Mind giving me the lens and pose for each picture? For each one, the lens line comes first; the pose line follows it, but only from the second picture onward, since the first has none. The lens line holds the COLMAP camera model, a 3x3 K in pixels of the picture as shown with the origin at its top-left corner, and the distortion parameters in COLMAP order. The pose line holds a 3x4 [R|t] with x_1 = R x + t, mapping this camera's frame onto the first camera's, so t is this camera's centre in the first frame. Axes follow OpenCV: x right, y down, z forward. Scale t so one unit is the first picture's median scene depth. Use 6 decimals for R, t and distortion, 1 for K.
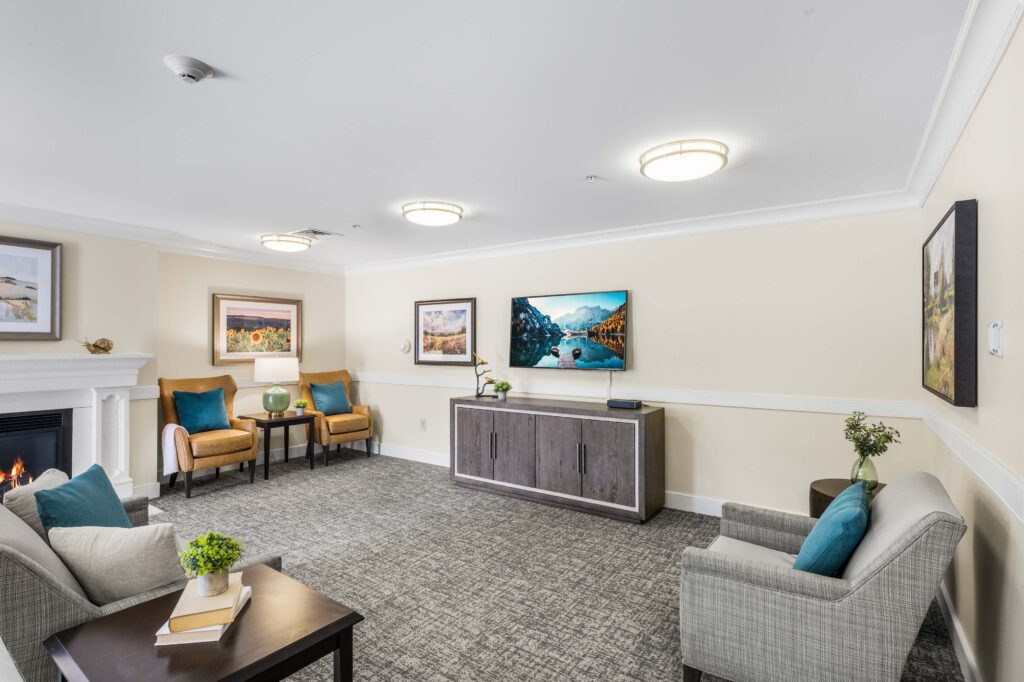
lens RADIAL K [[500.2, 0, 512.0], [0, 500.2, 341.0], [0, 0, 1]] dist [0.000335, 0.000220]
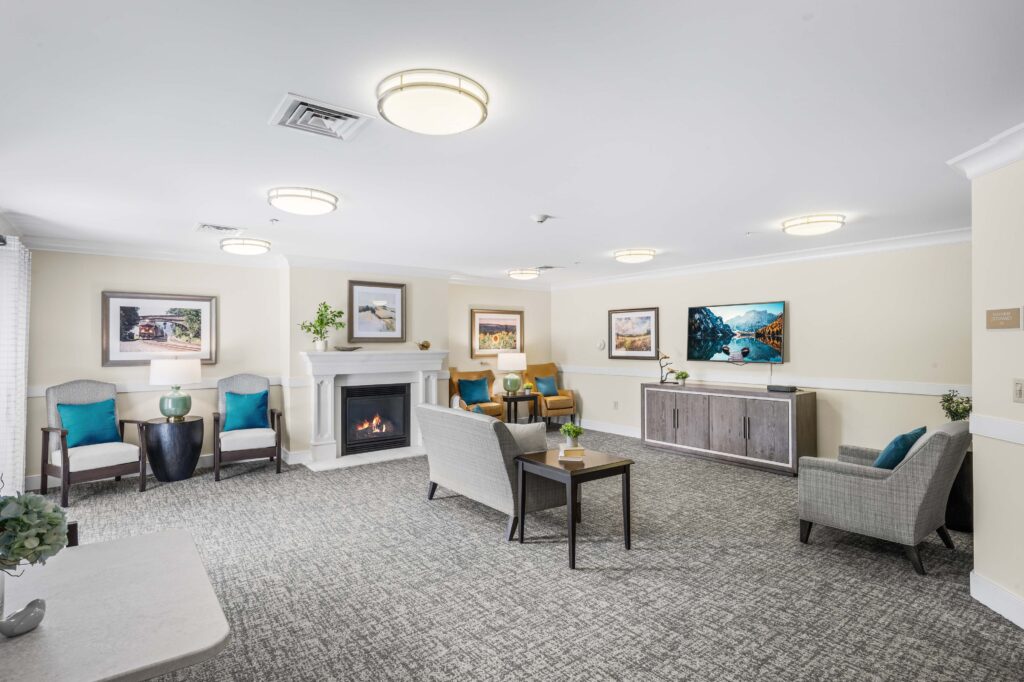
lens RADIAL K [[500.2, 0, 512.0], [0, 500.2, 341.0], [0, 0, 1]] dist [0.000335, 0.000220]
pose [[0.948715, -0.004886, -0.316094, -0.023940], [0.005887, 0.999980, 0.002214, -0.004424], [0.316077, -0.003962, 0.948725, -0.350716]]
